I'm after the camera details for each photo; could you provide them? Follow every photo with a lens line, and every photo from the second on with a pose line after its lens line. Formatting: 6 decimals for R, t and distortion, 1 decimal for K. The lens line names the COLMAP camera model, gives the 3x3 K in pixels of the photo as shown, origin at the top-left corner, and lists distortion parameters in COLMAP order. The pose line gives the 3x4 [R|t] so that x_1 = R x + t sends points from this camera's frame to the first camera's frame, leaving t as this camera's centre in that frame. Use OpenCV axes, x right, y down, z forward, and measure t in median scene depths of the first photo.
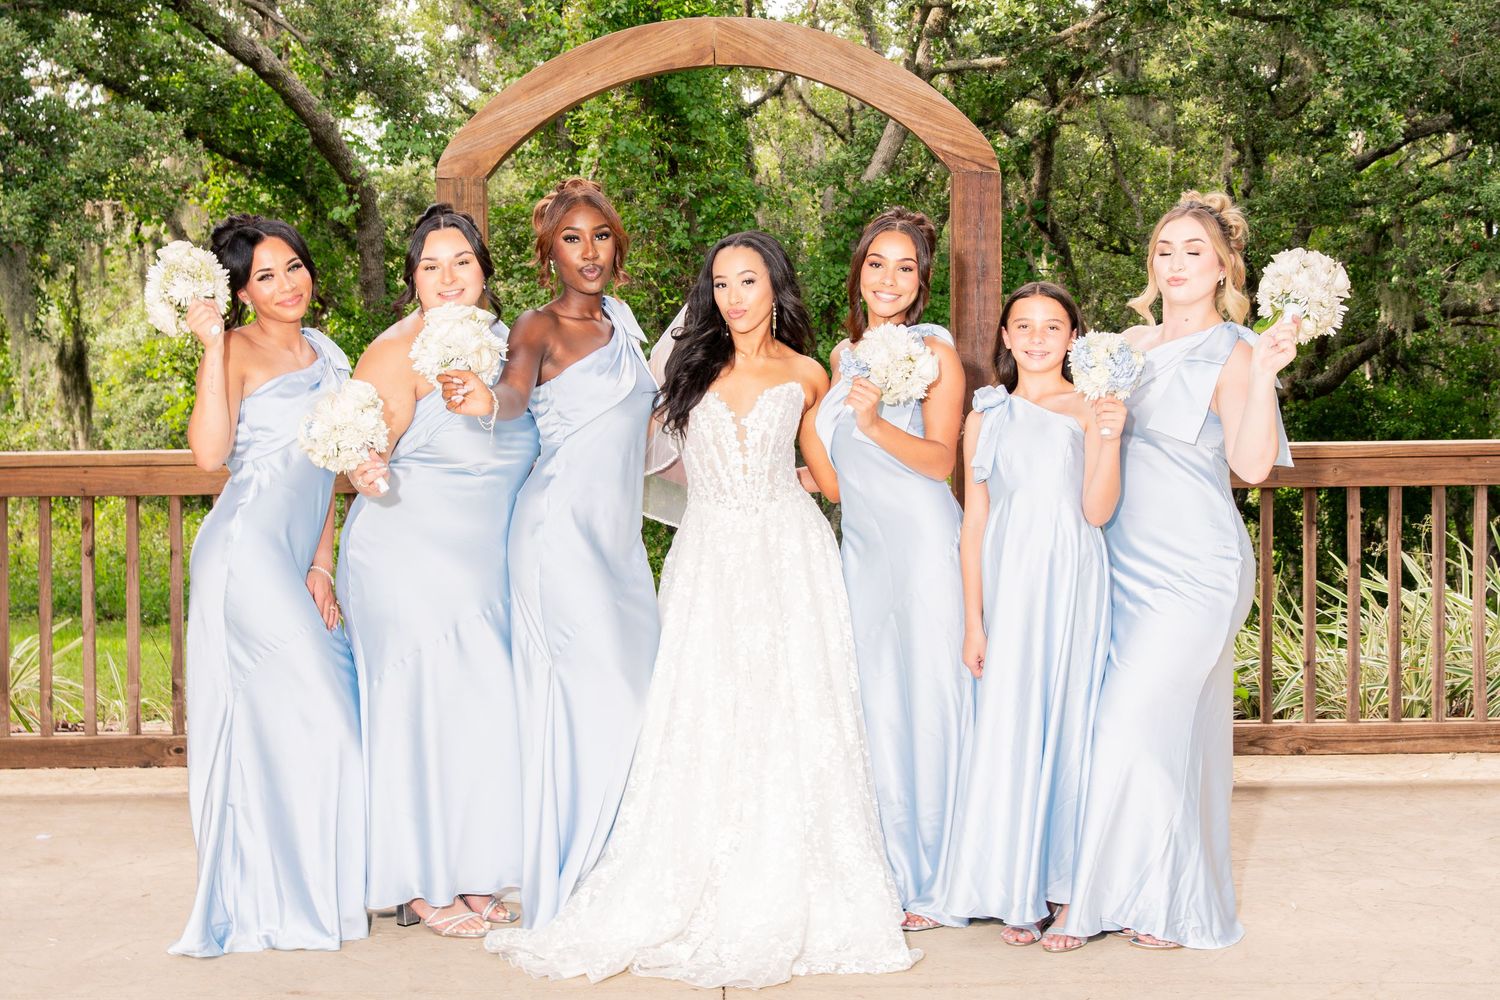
lens RADIAL K [[2236.7, 0, 759.7], [0, 2236.7, 389.4], [0, 0, 1]] dist [-0.022900, 0.112636]
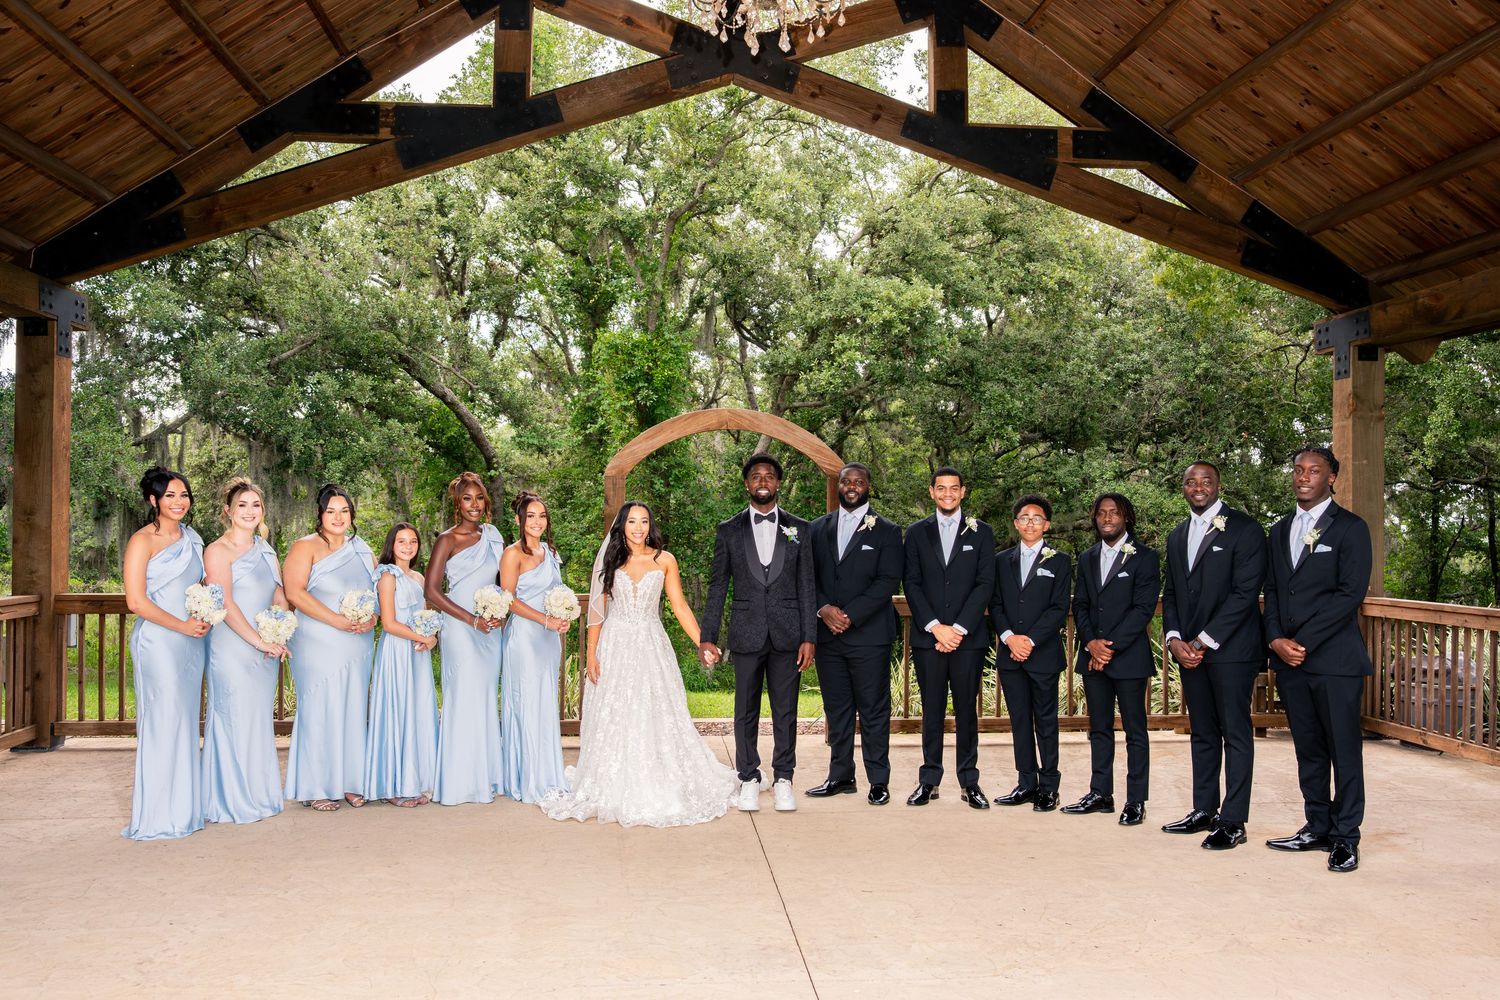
lens RADIAL K [[1253.5, 0, 753.3], [0, 1253.5, 498.3], [0, 0, 1]] dist [-0.095557, 0.095495]
pose [[0.997311, 0.016351, 0.071441, -0.029232], [-0.012490, 0.998454, -0.054160, -0.001468], [-0.072216, 0.053122, 0.995973, -0.097766]]
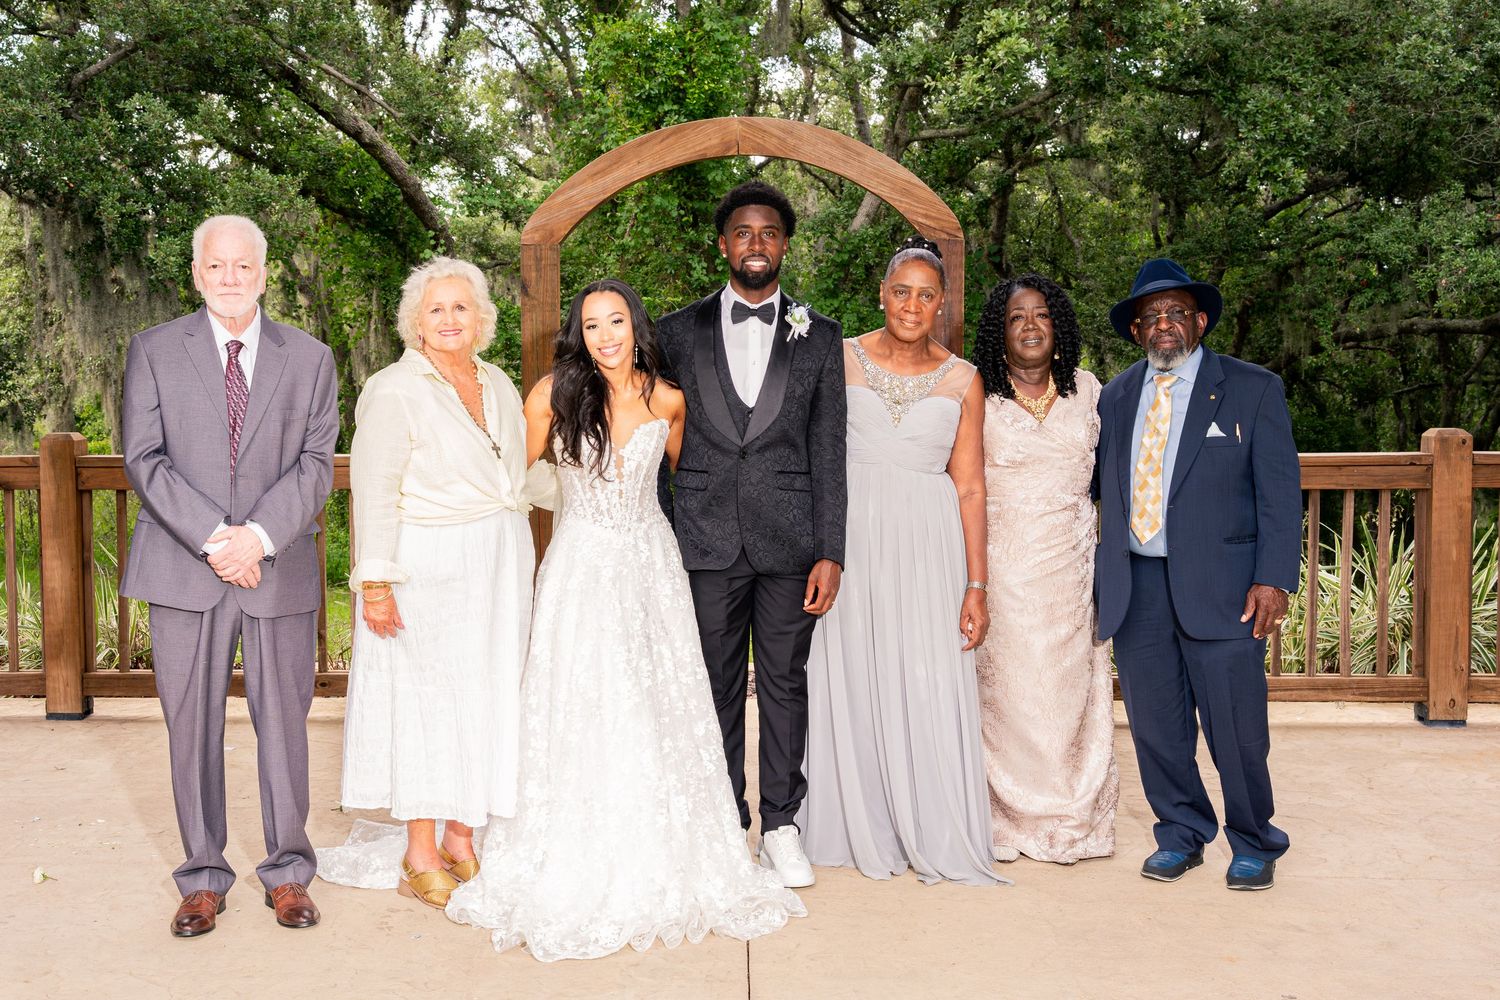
lens RADIAL K [[1852.4, 0, 650.2], [0, 1852.4, 478.4], [0, 0, 1]] dist [0.035300, 0.033370]
pose [[0.998270, 0.007345, -0.058330, -0.002489], [-0.004737, 0.998988, 0.044730, -0.002798], [0.058600, -0.044377, 0.997295, -0.022207]]
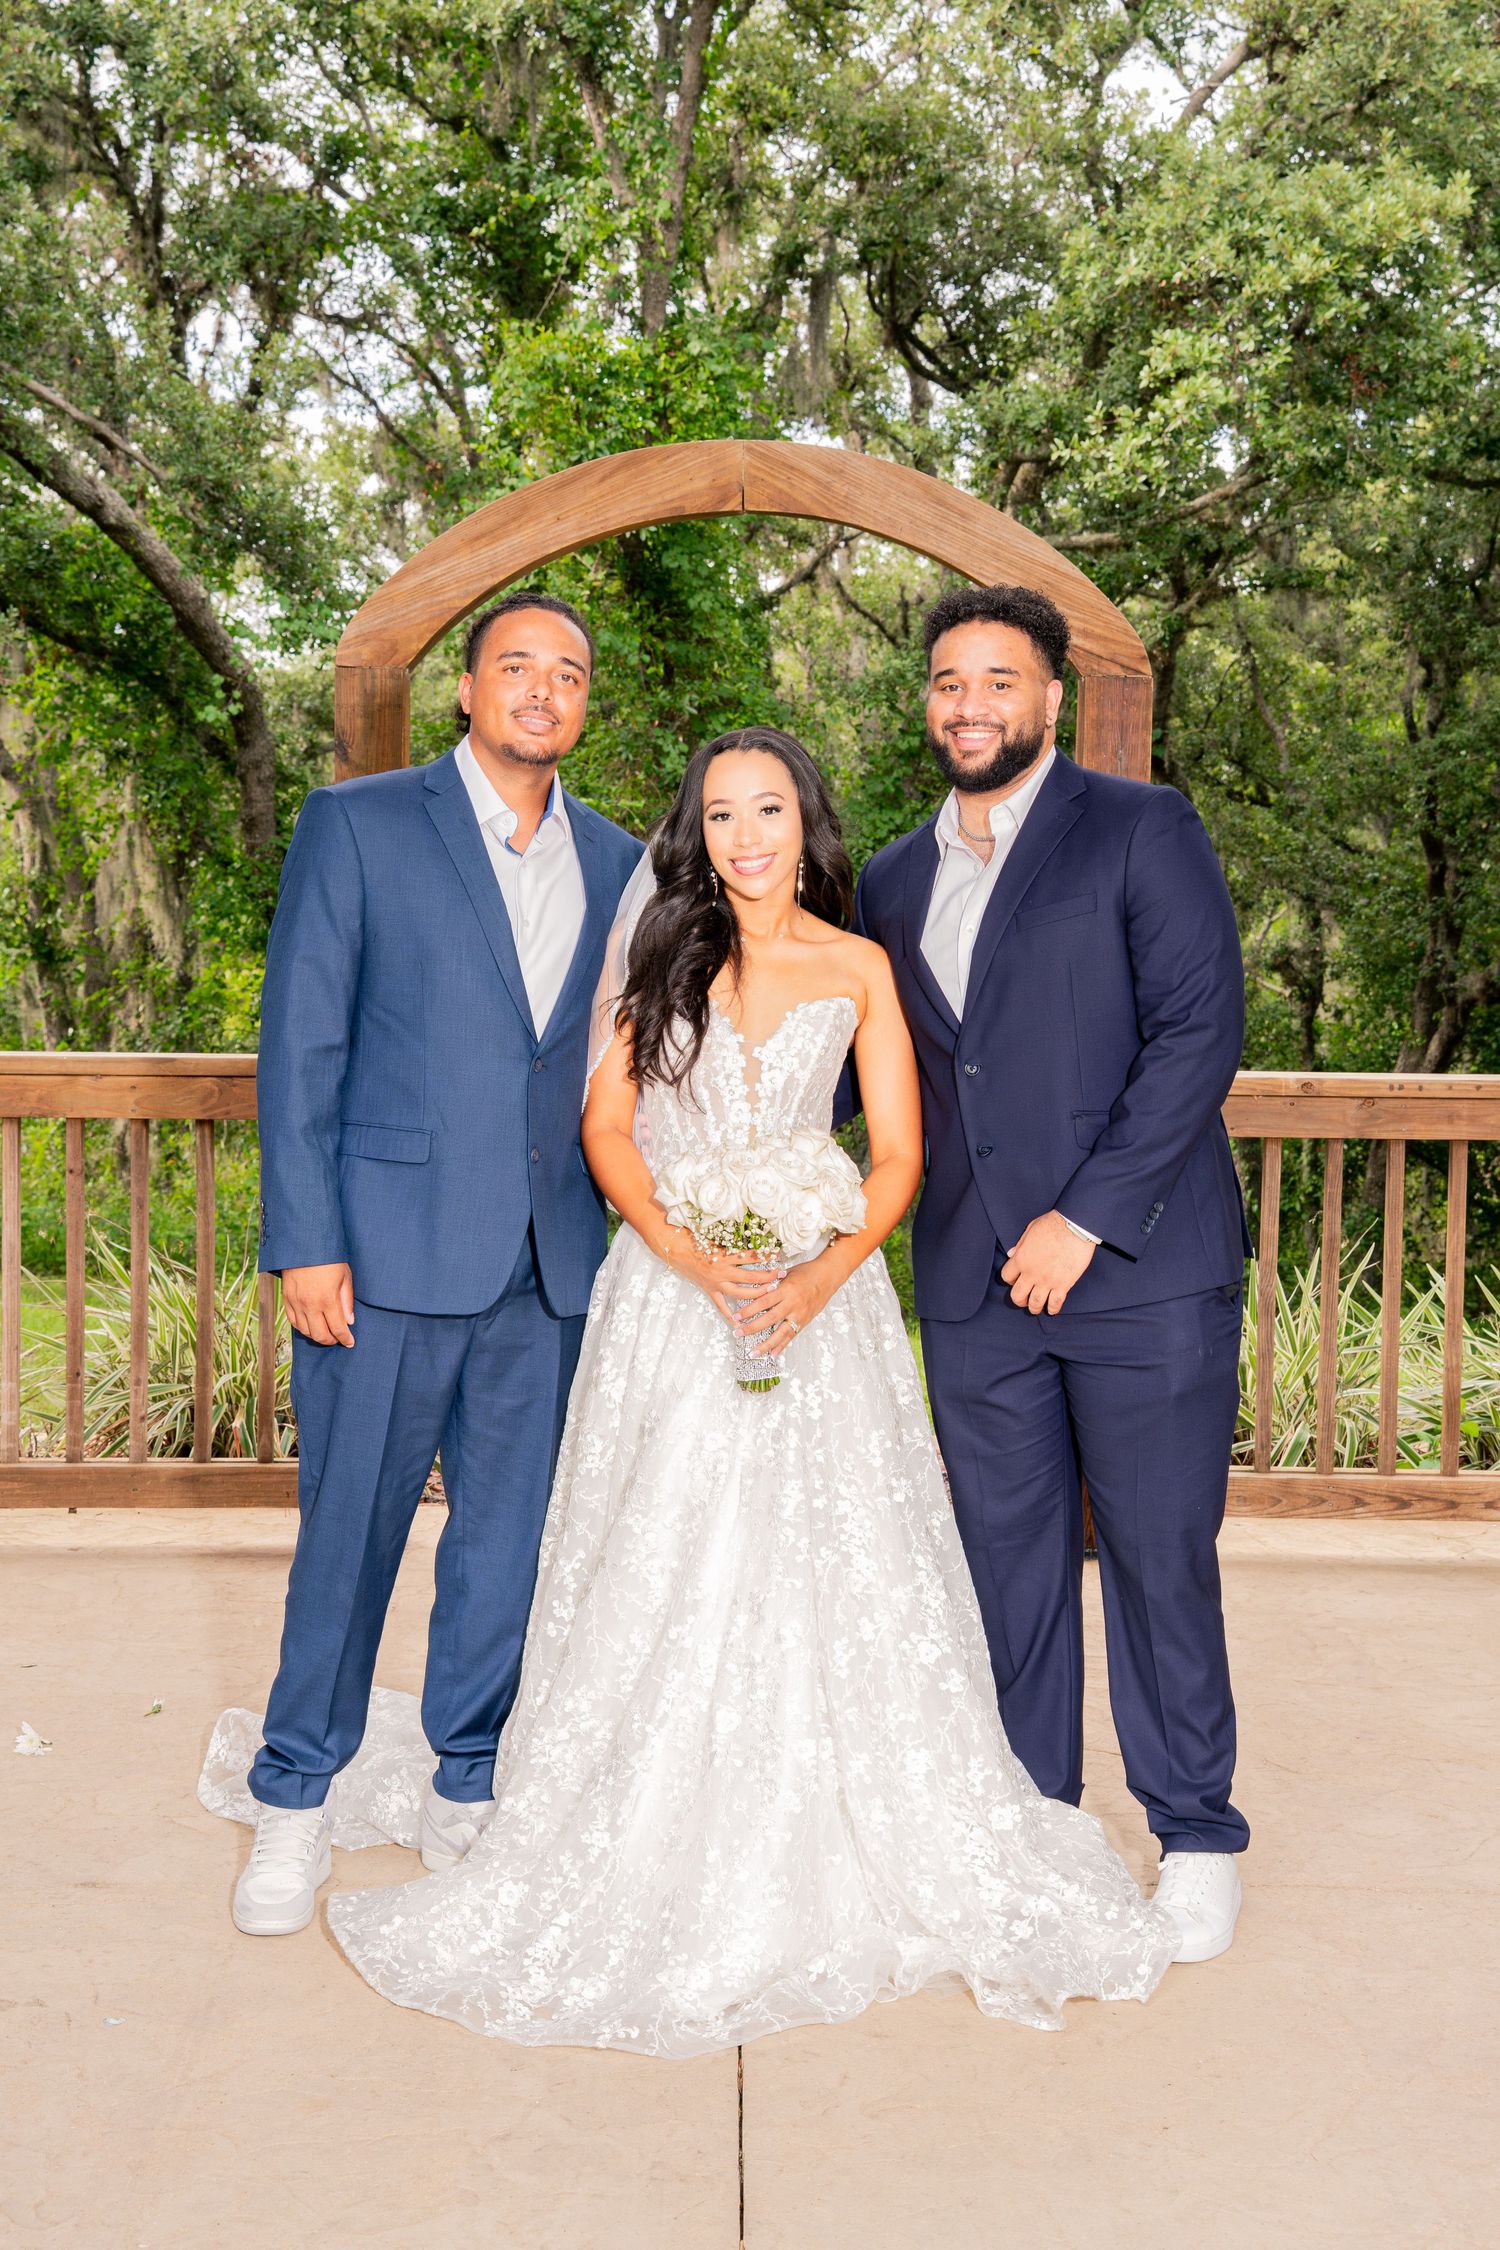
lens RADIAL K [[2876.5, 0, 811.7], [0, 2876.5, 1091.3], [0, 0, 1]] dist [0.134618, 0.079609]
pose [[0.999620, 0.022214, 0.016345, -0.003397], [-0.022872, 0.998887, 0.041256, -0.001253], [-0.015410, -0.041614, 0.999015, 0.034636]]
